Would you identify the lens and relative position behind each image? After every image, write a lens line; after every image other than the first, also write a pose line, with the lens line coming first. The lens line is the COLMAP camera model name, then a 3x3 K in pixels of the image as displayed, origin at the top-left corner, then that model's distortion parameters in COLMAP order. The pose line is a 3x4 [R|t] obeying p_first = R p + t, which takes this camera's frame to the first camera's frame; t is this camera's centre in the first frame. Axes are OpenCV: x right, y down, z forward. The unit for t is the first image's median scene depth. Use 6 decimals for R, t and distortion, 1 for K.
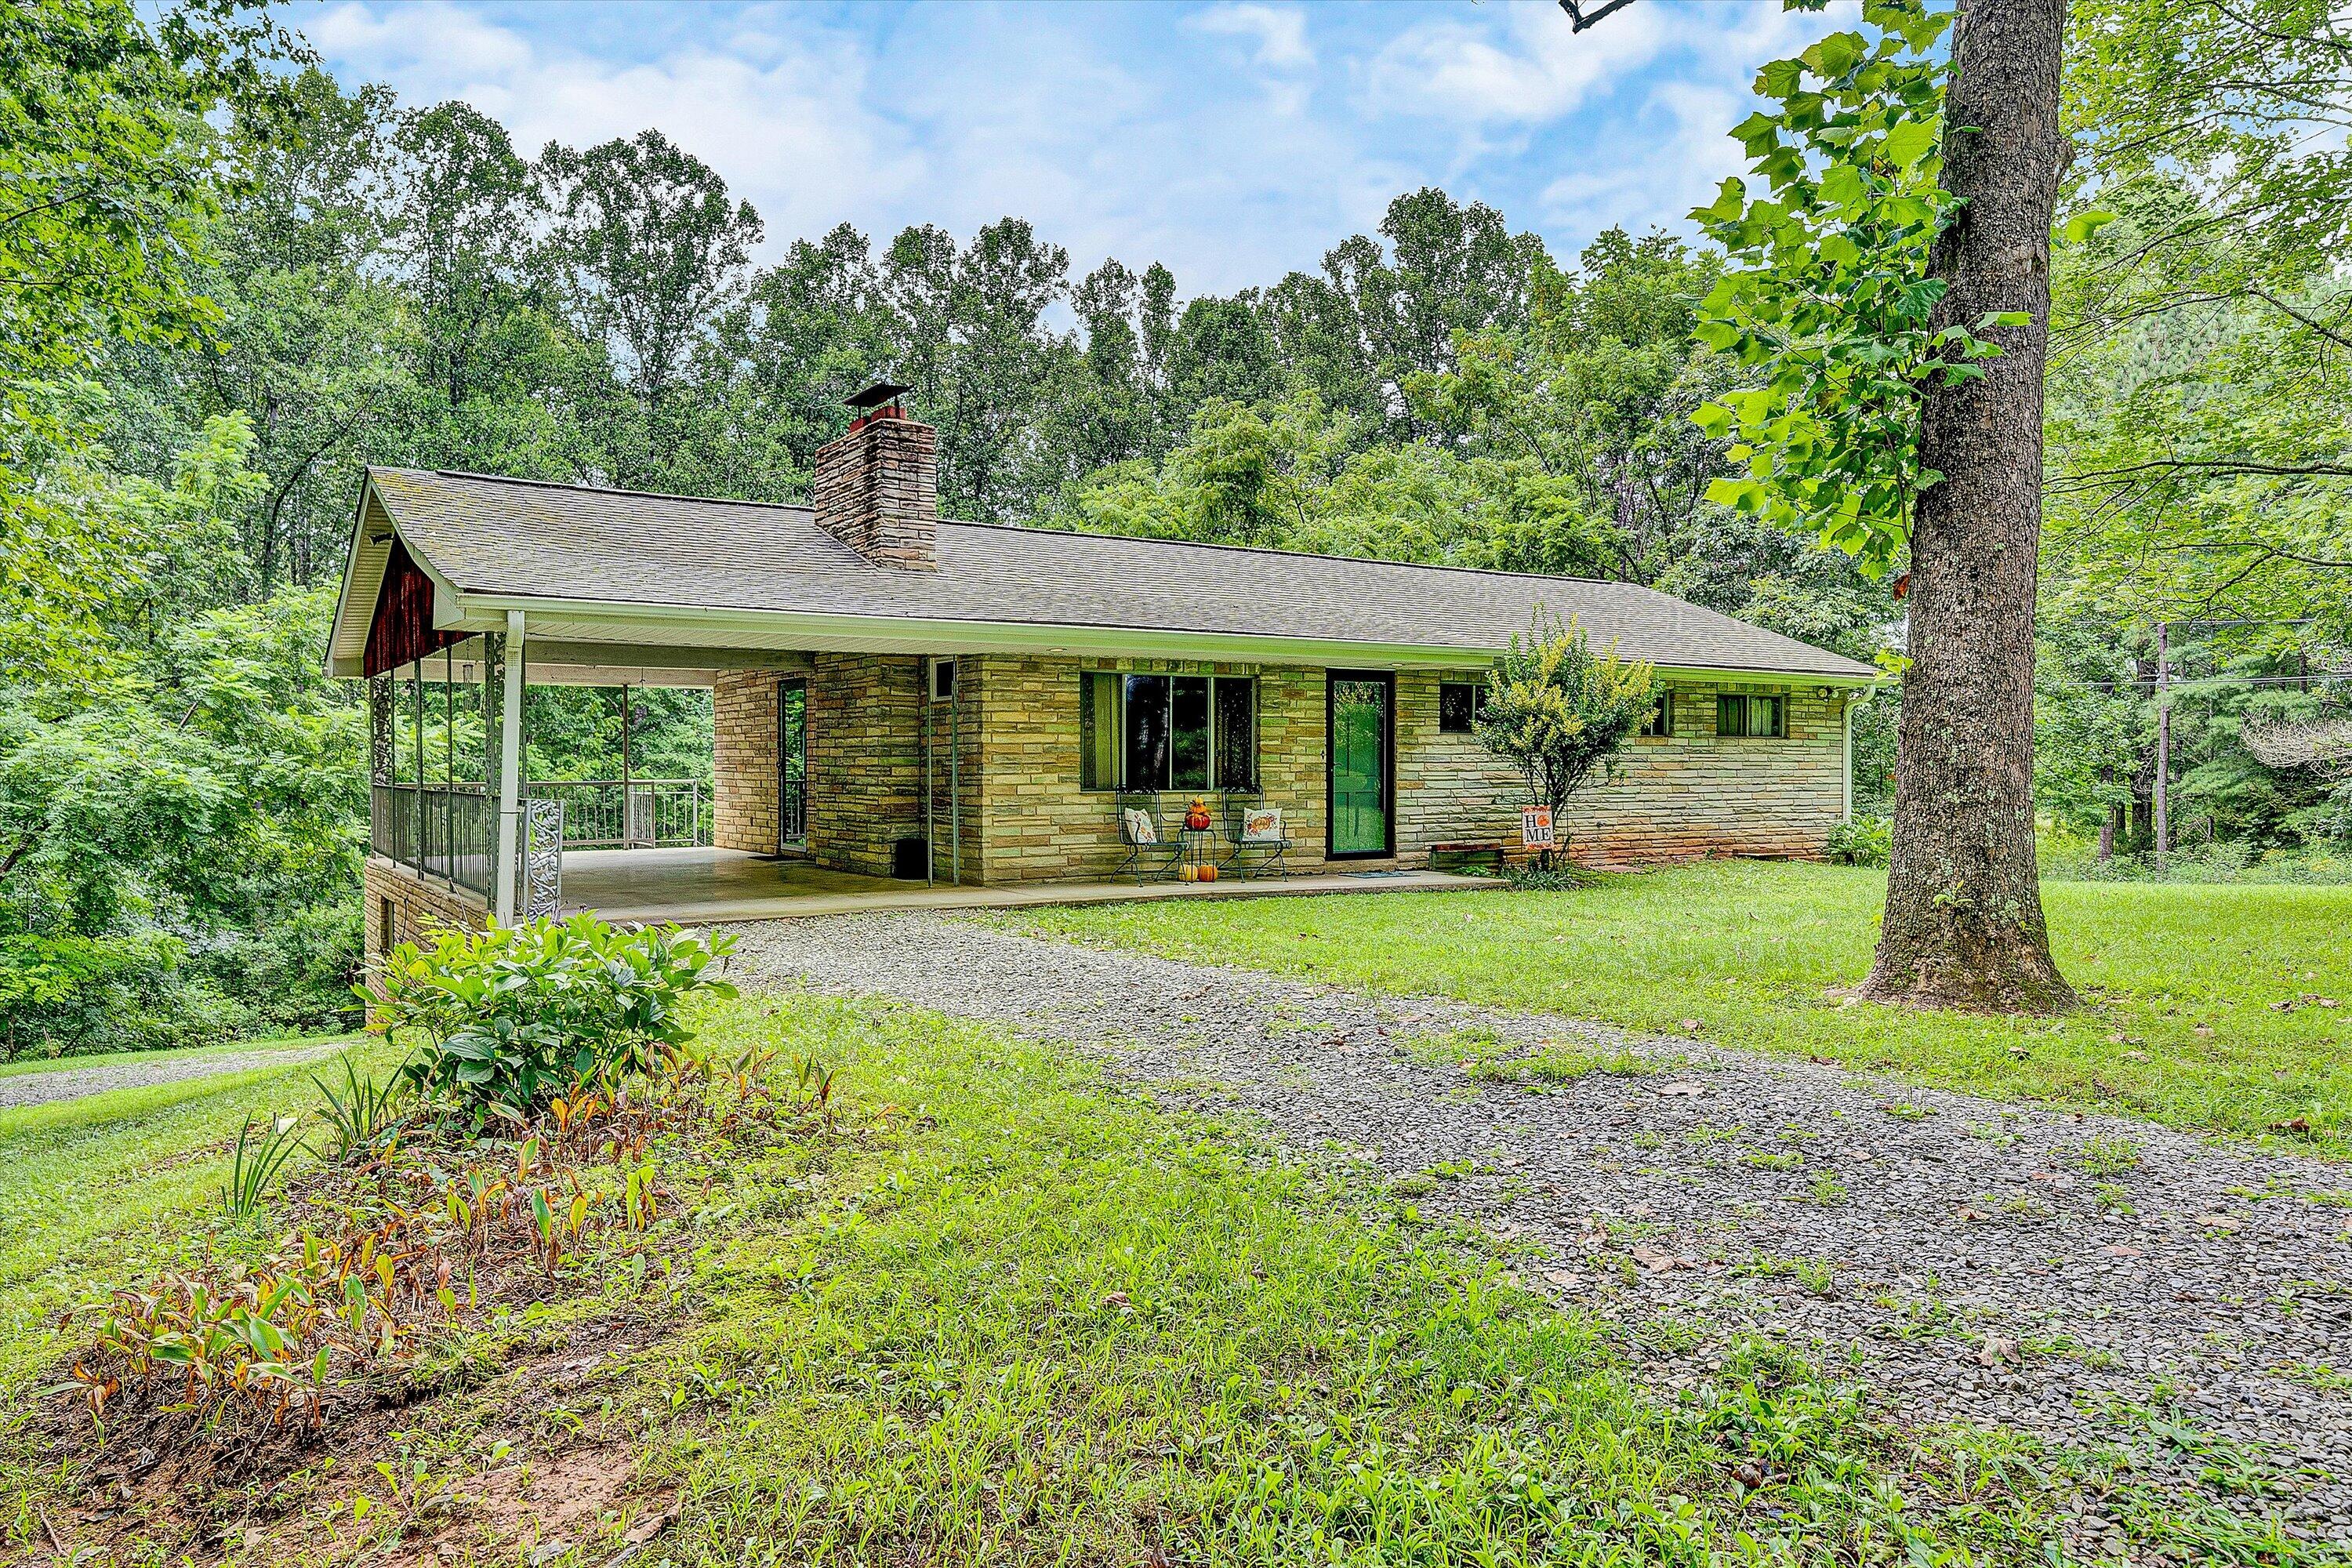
lens RADIAL K [[1248.5, 0, 1176.0], [0, 1248.5, 784.0], [0, 0, 1]] dist [0.001651, 0.000962]
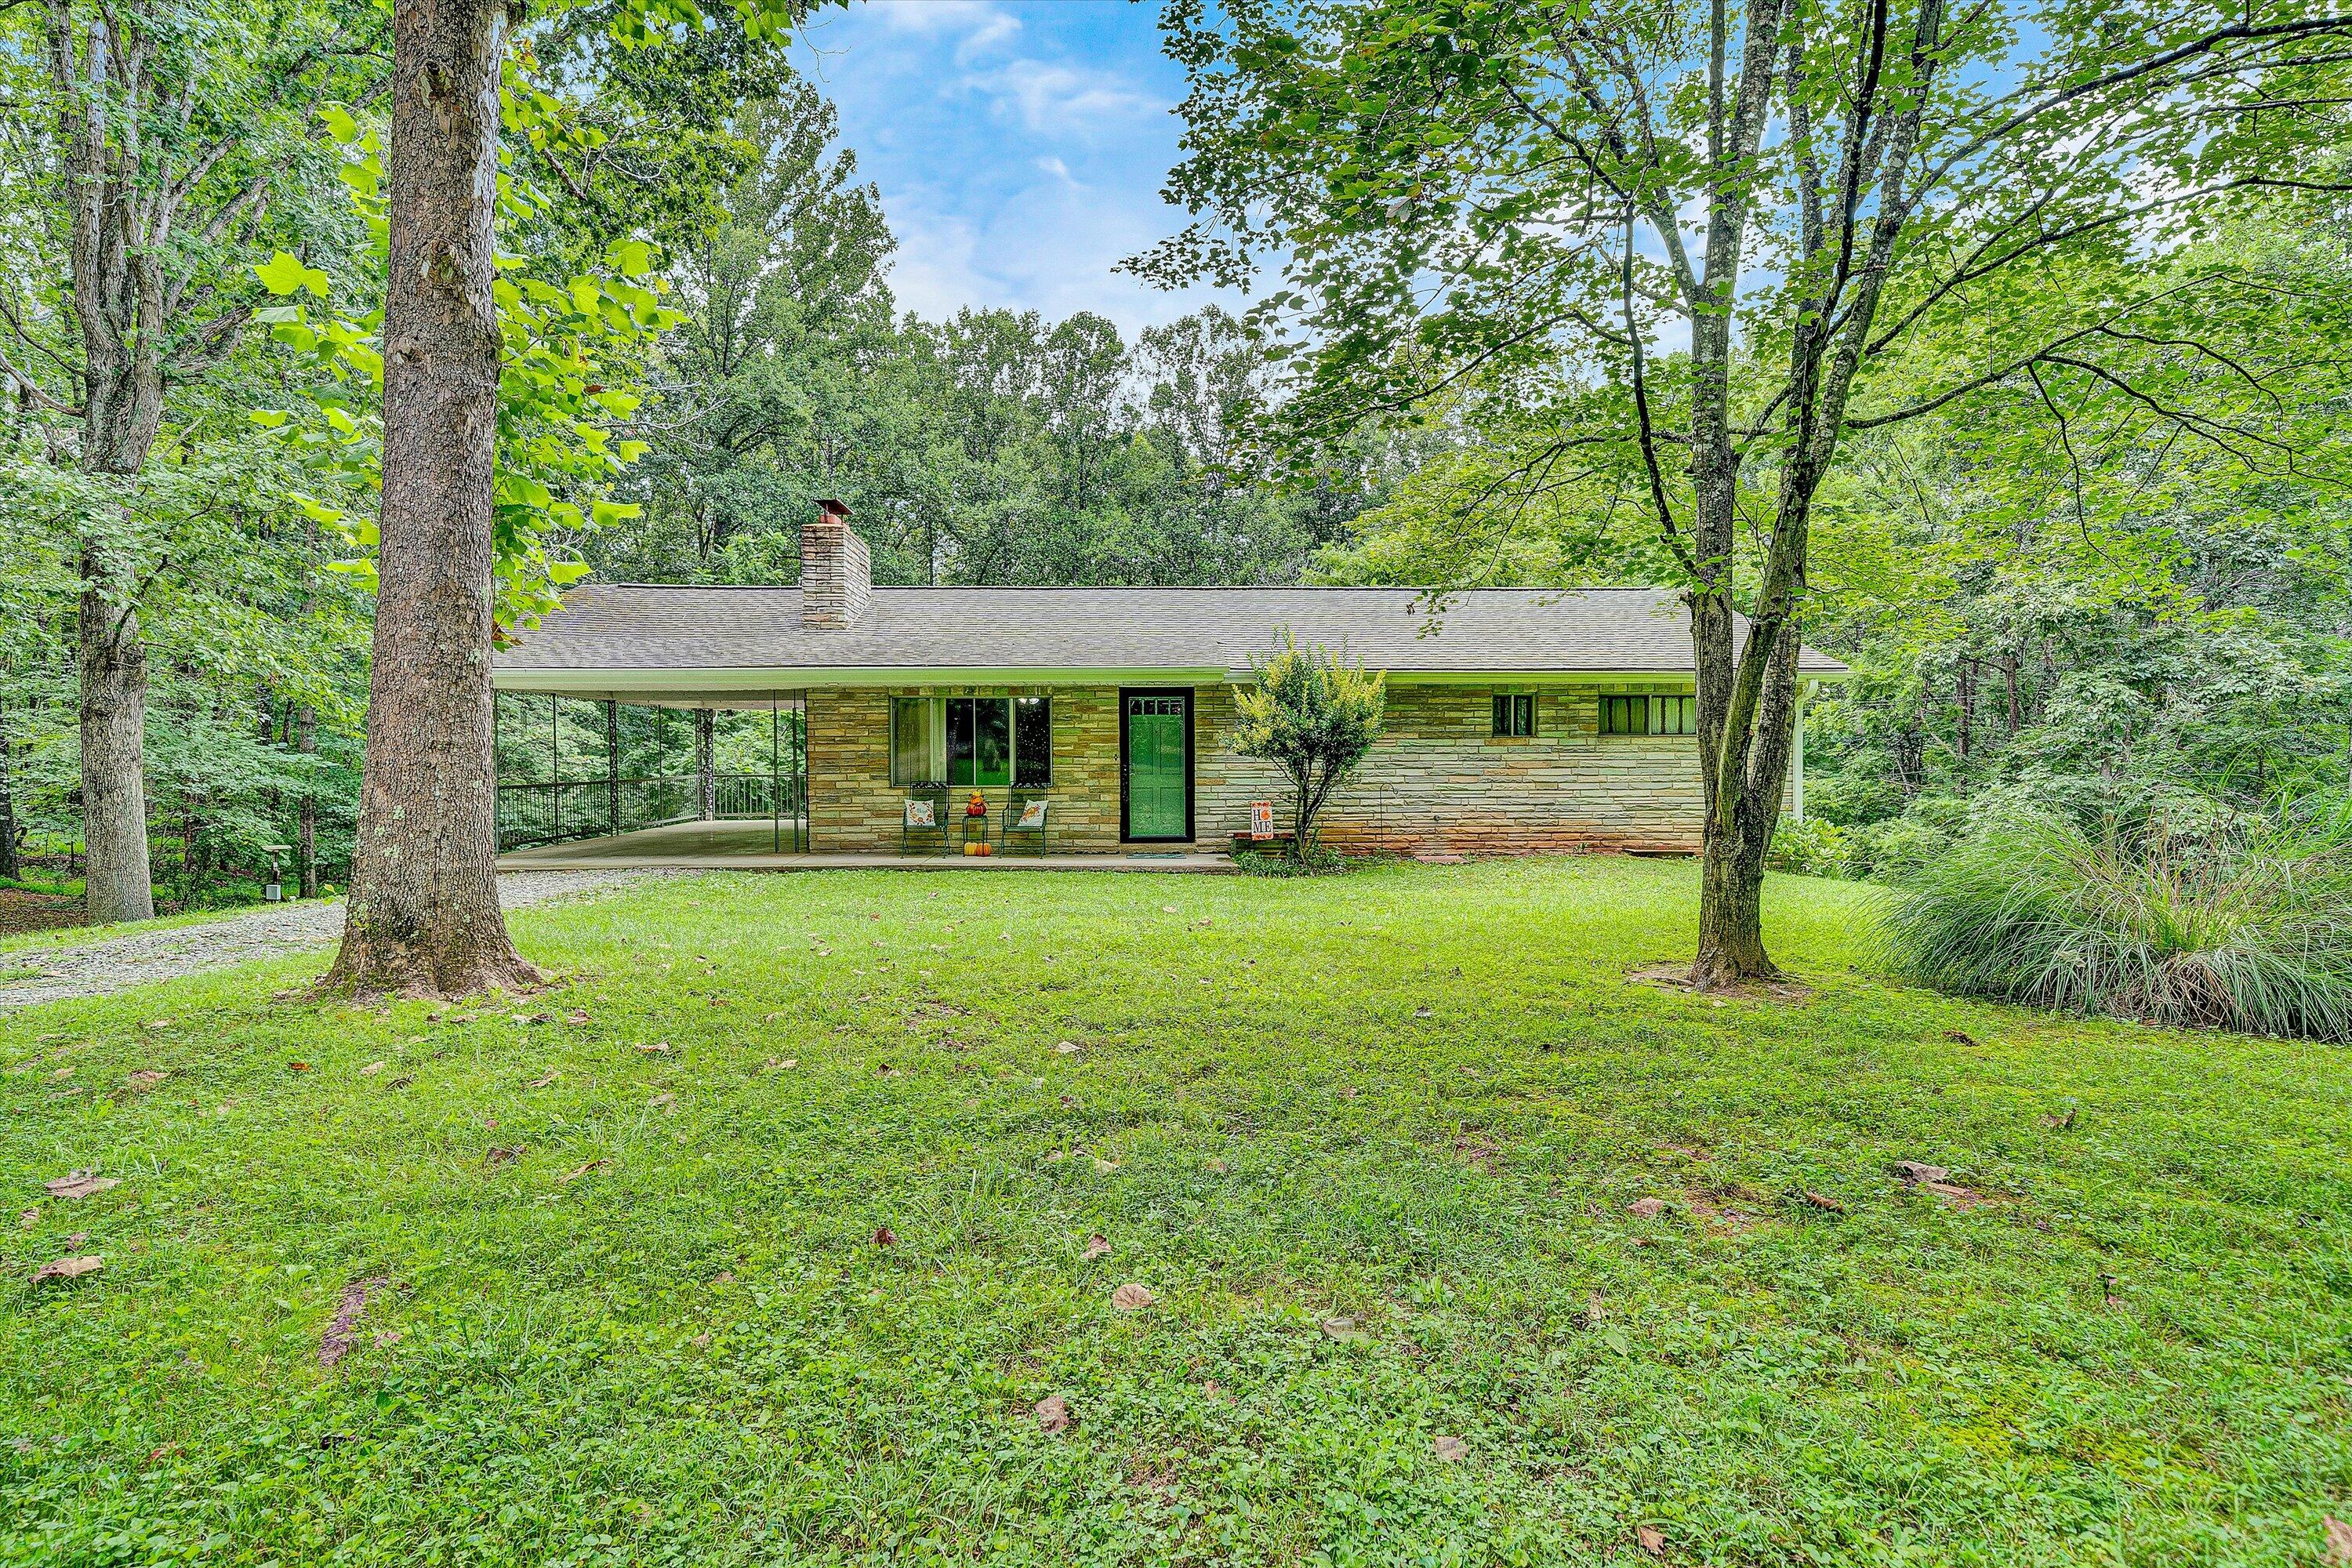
lens RADIAL K [[985.5, 0, 1176.0], [0, 985.5, 784.0], [0, 0, 1]] dist [0.000193, 0.000006]
pose [[0.909055, 0.002464, -0.416668, 0.578667], [-0.001100, 0.999993, 0.003513, -0.000559], [0.416674, -0.002735, 0.909052, 0.137095]]
